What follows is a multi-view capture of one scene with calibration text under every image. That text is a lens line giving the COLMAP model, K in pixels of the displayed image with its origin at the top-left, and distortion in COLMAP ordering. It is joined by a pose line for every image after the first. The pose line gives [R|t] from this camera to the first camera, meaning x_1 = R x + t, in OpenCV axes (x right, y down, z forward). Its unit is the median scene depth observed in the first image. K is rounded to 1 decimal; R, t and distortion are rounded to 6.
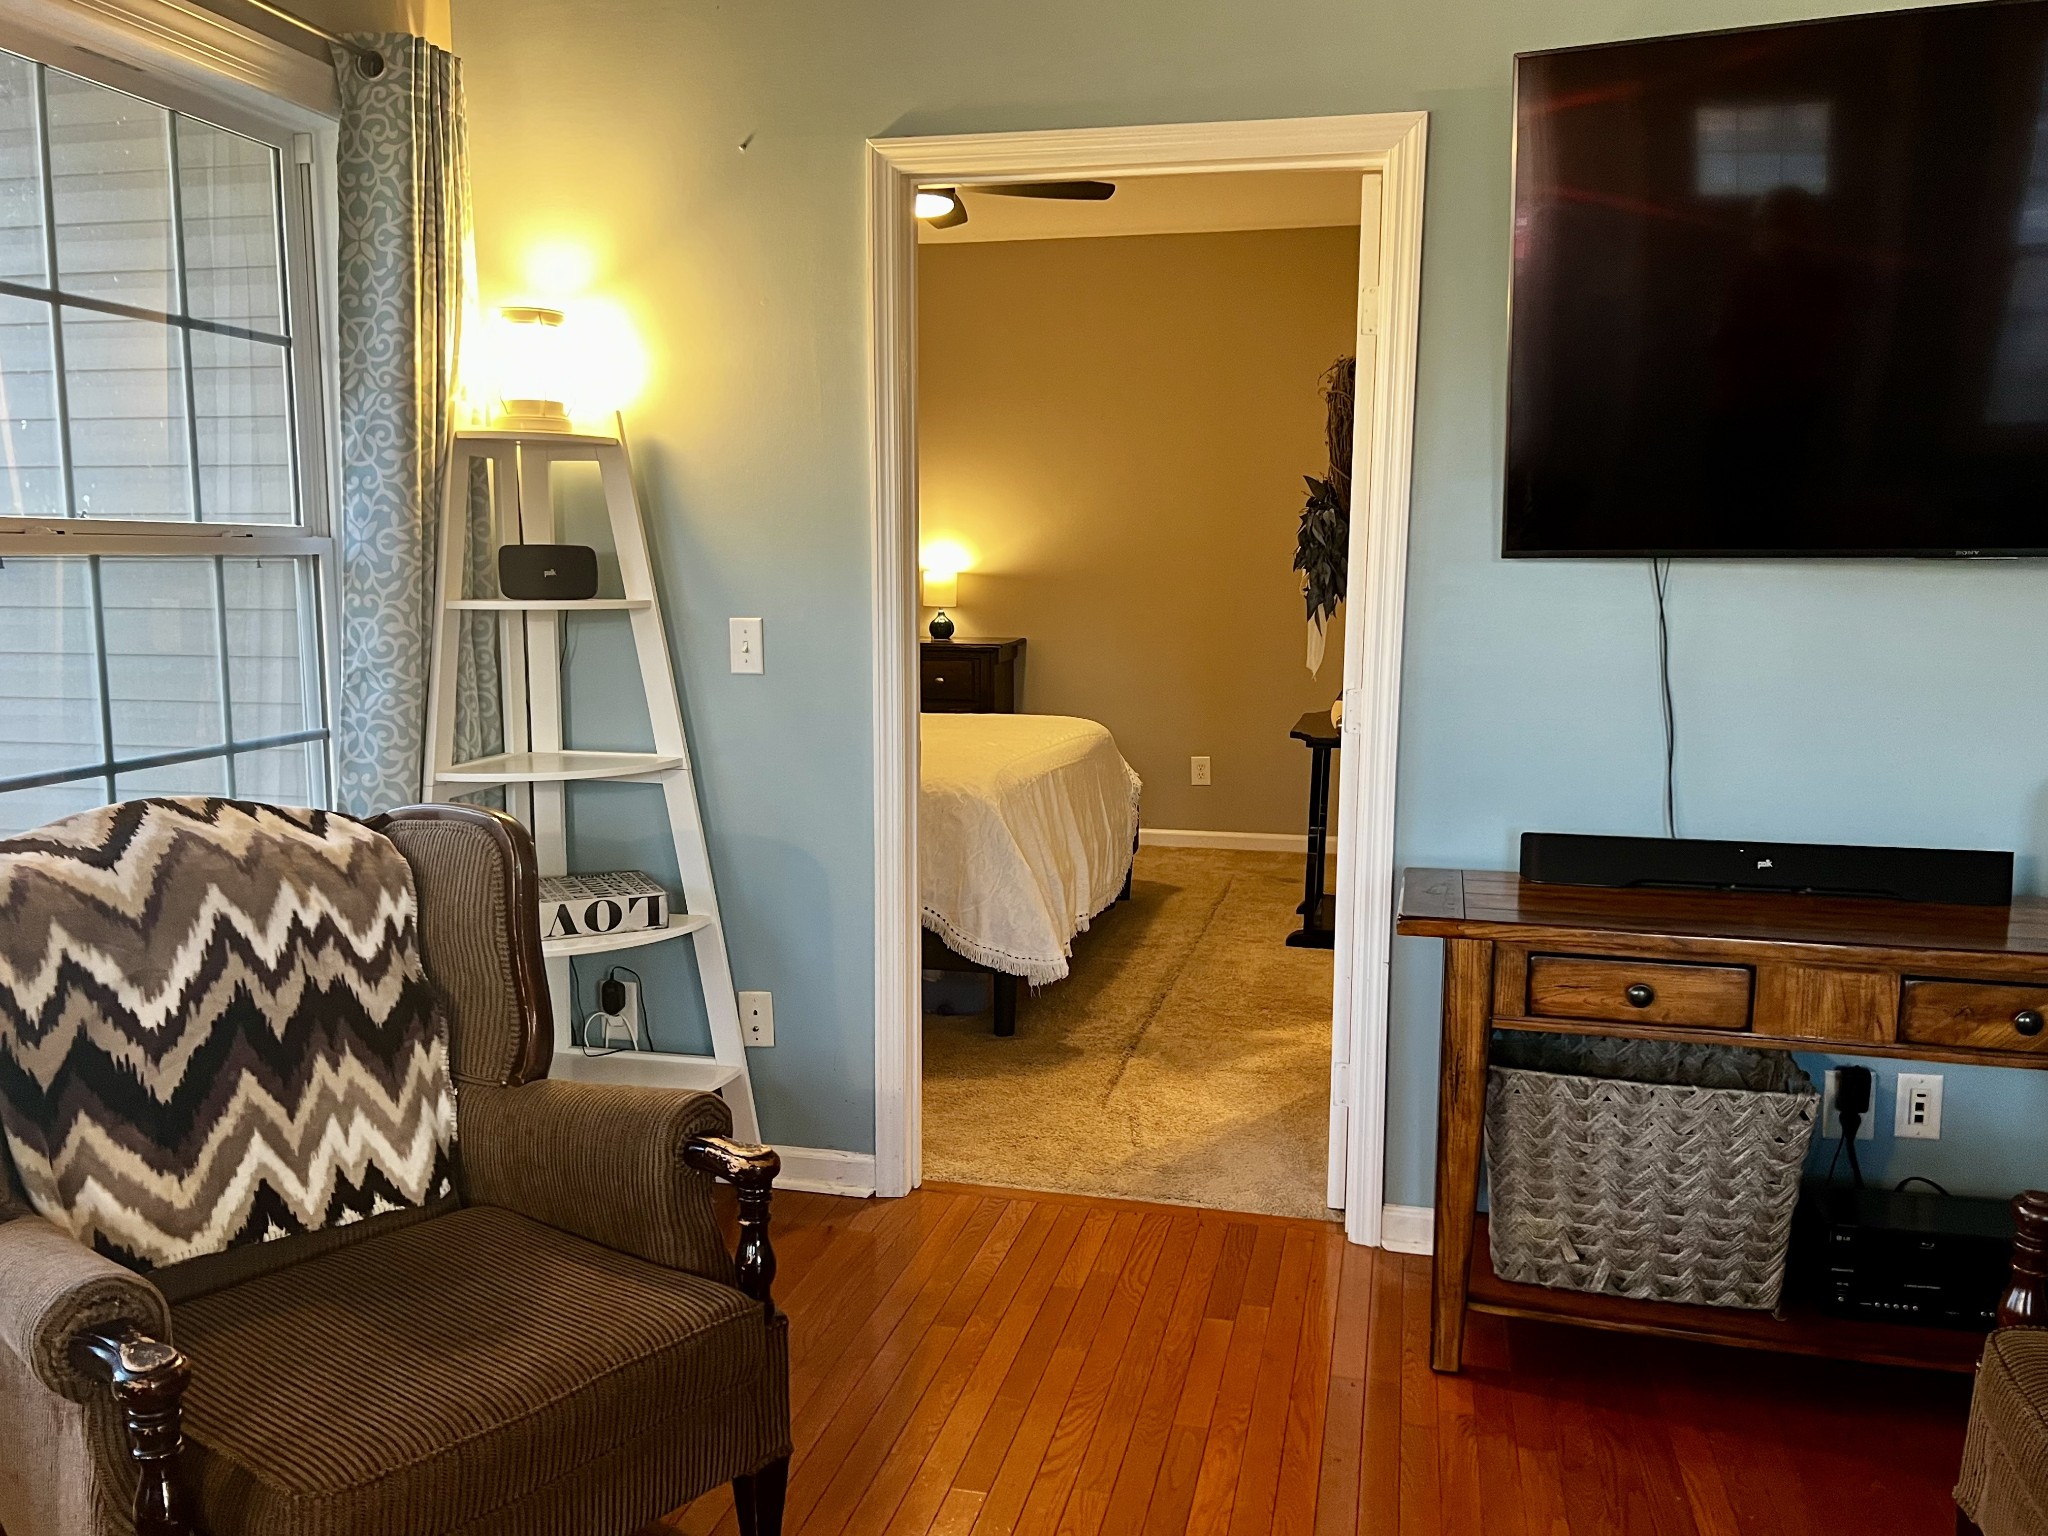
lens RADIAL K [[1575.6, 0, 1030.7], [0, 1575.6, 765.7], [0, 0, 1]] dist [0.024659, -0.049346]
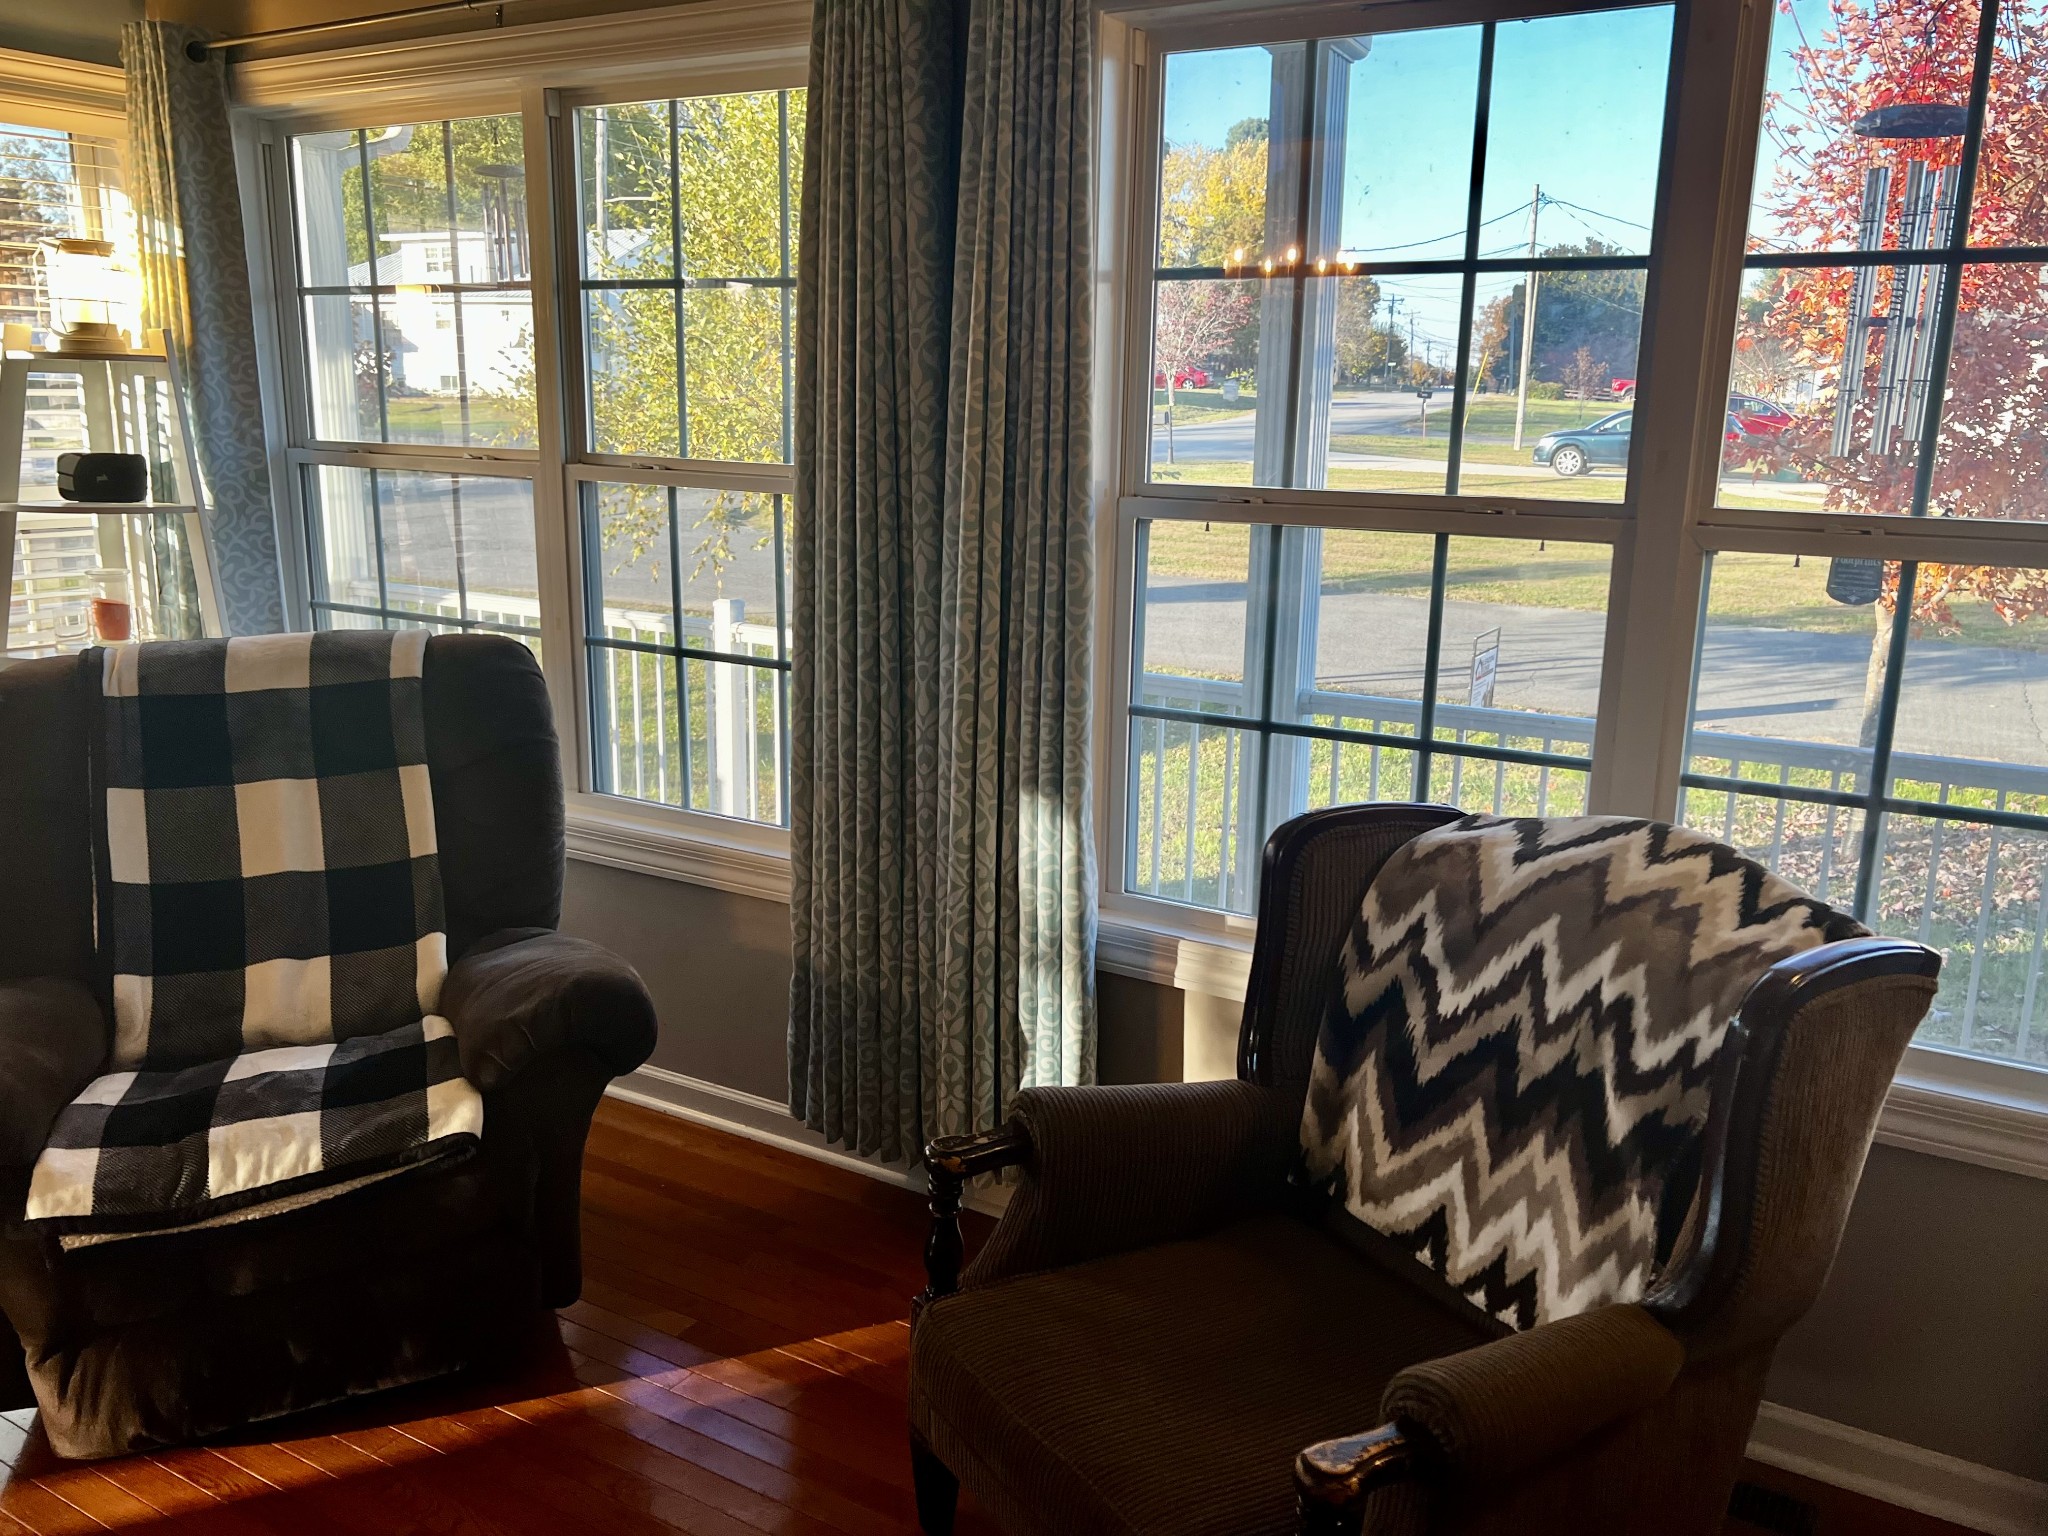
lens RADIAL K [[1575.6, 0, 1027.2], [0, 1575.6, 763.6], [0, 0, 1]] dist [0.024659, -0.049346]
pose [[-0.285823, 0.202714, -0.936596, 0.431621], [-0.142204, 0.957576, 0.250652, -0.200613], [0.947672, 0.204830, -0.244871, 0.908370]]
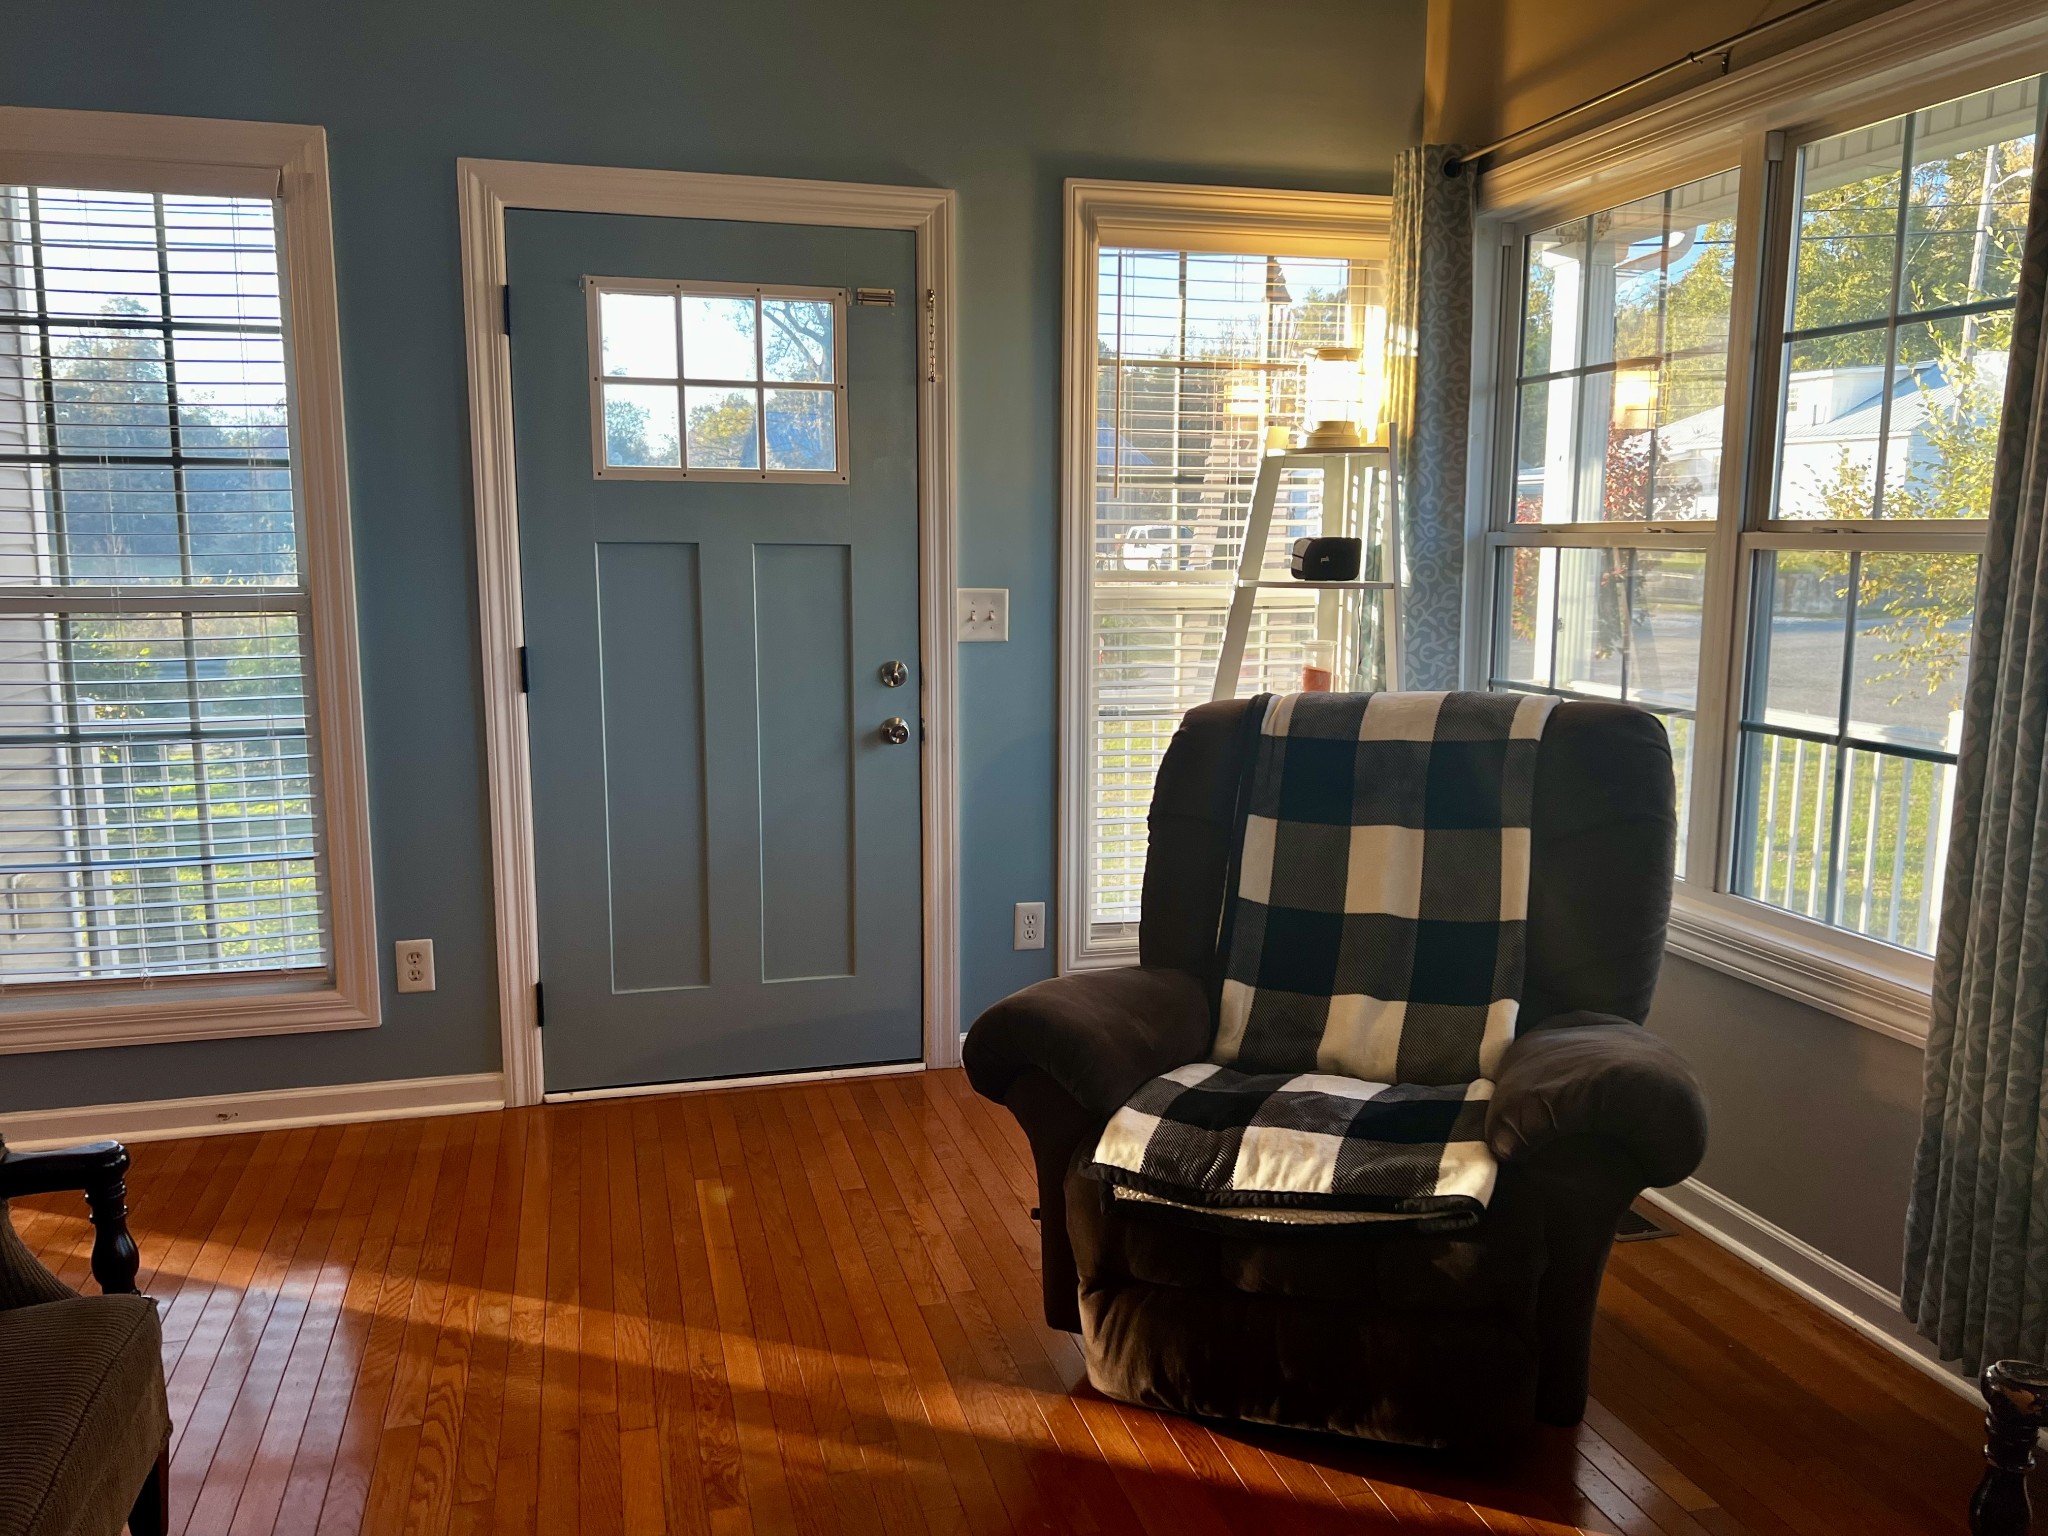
lens RADIAL K [[1575.6, 0, 1015.7], [0, 1575.6, 777.4], [0, 0, 1]] dist [0.024659, -0.049346]
pose [[-0.873664, 0.073322, -0.480973, 0.385558], [-0.064634, 0.962326, 0.264106, -0.180027], [0.482217, 0.261827, -0.836010, 0.932666]]
